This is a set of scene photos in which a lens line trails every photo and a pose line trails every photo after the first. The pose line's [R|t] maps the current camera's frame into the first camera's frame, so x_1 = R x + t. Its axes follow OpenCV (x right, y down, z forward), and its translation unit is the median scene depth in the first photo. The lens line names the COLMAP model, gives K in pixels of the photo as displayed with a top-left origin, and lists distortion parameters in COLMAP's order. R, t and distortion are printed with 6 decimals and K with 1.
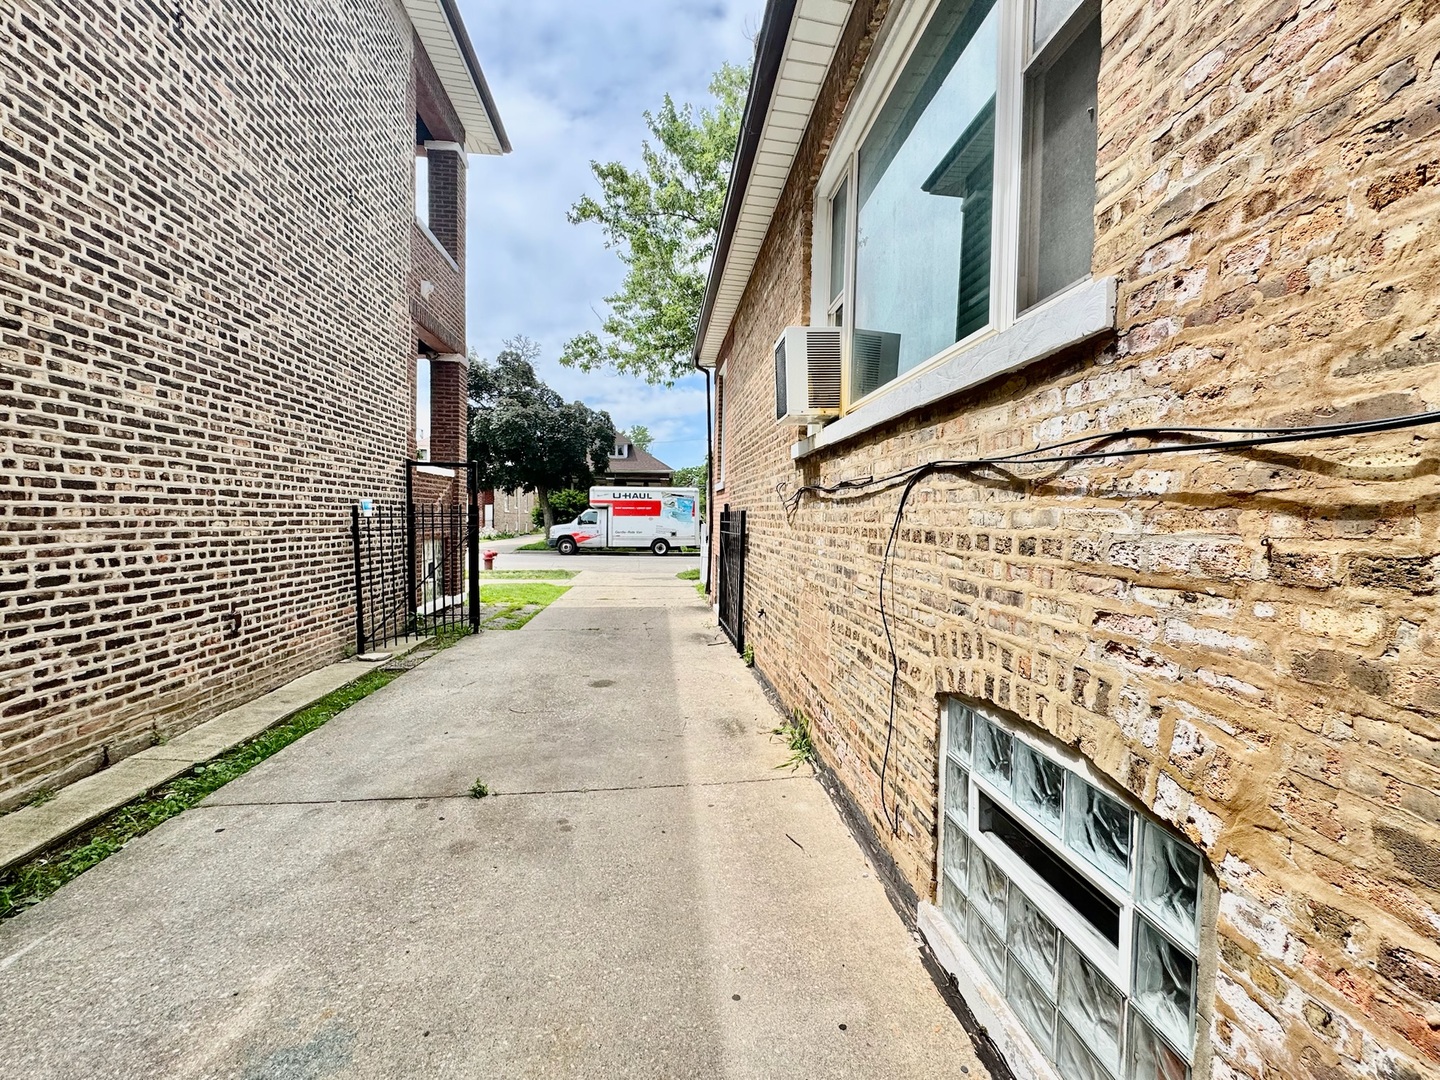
lens RADIAL K [[579.8, 0, 721.6], [0, 579.8, 537.2], [0, 0, 1]] dist [-0.003273, 0.000067]
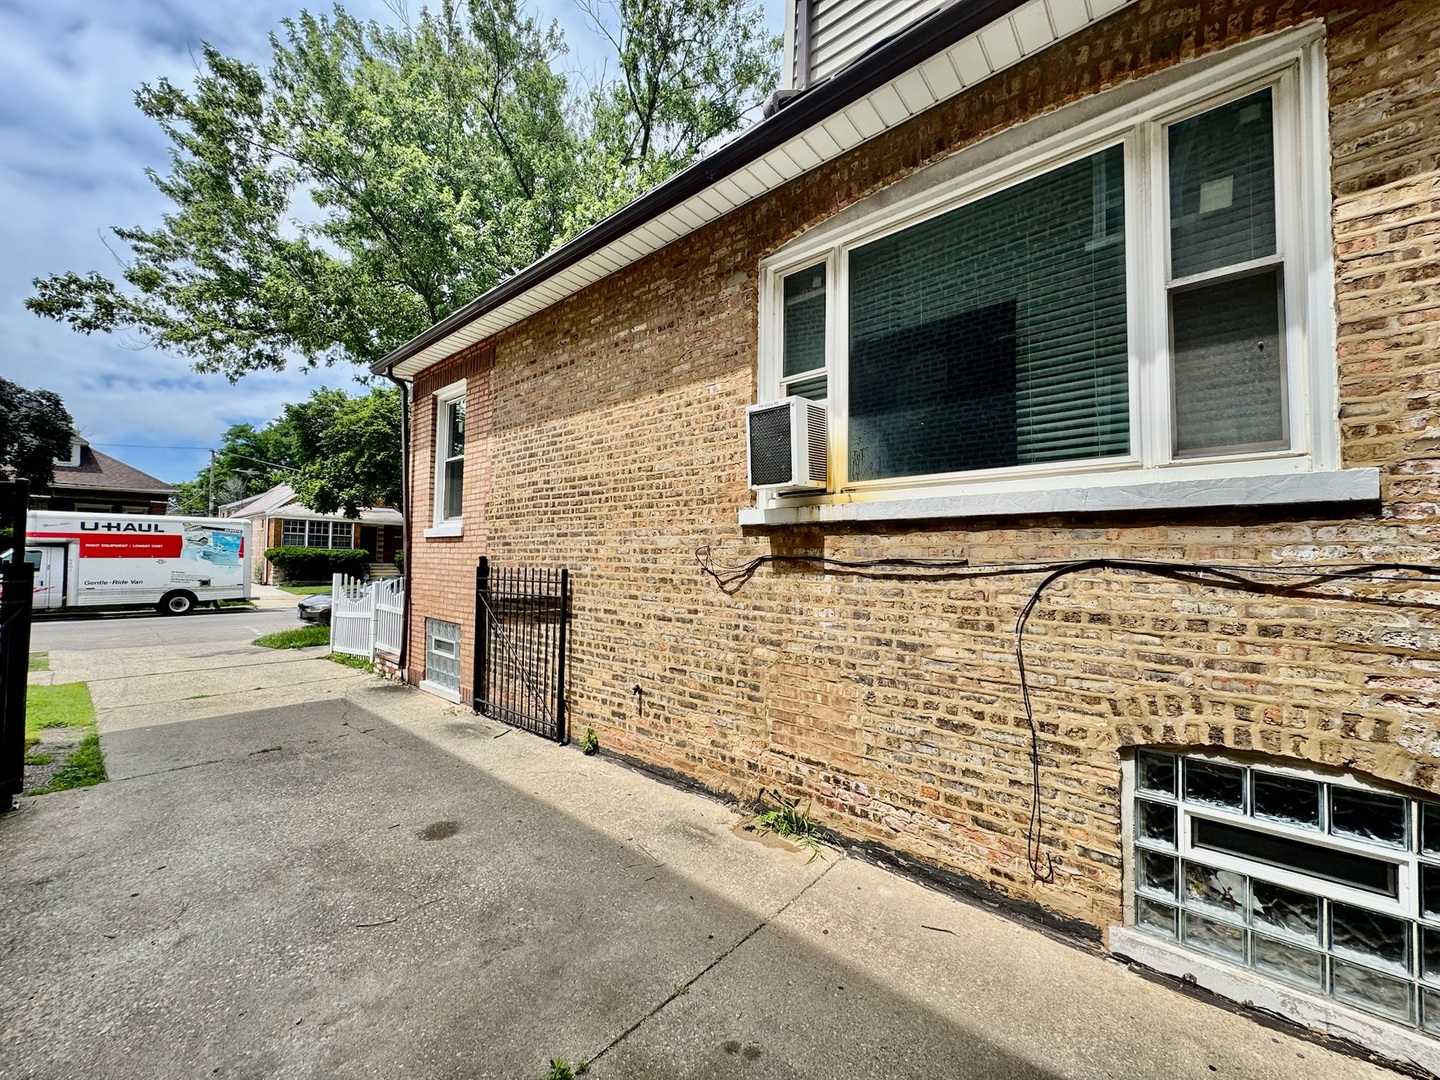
lens RADIAL K [[571.0, 0, 720.0], [0, 571.0, 540.0], [0, 0, 1]] dist [-0.003165, 0.000023]
pose [[0.732816, 0.020325, 0.680123, -1.412591], [0.018983, 0.998554, -0.050294, -0.162072], [-0.680162, 0.049767, 0.731371, 0.876249]]
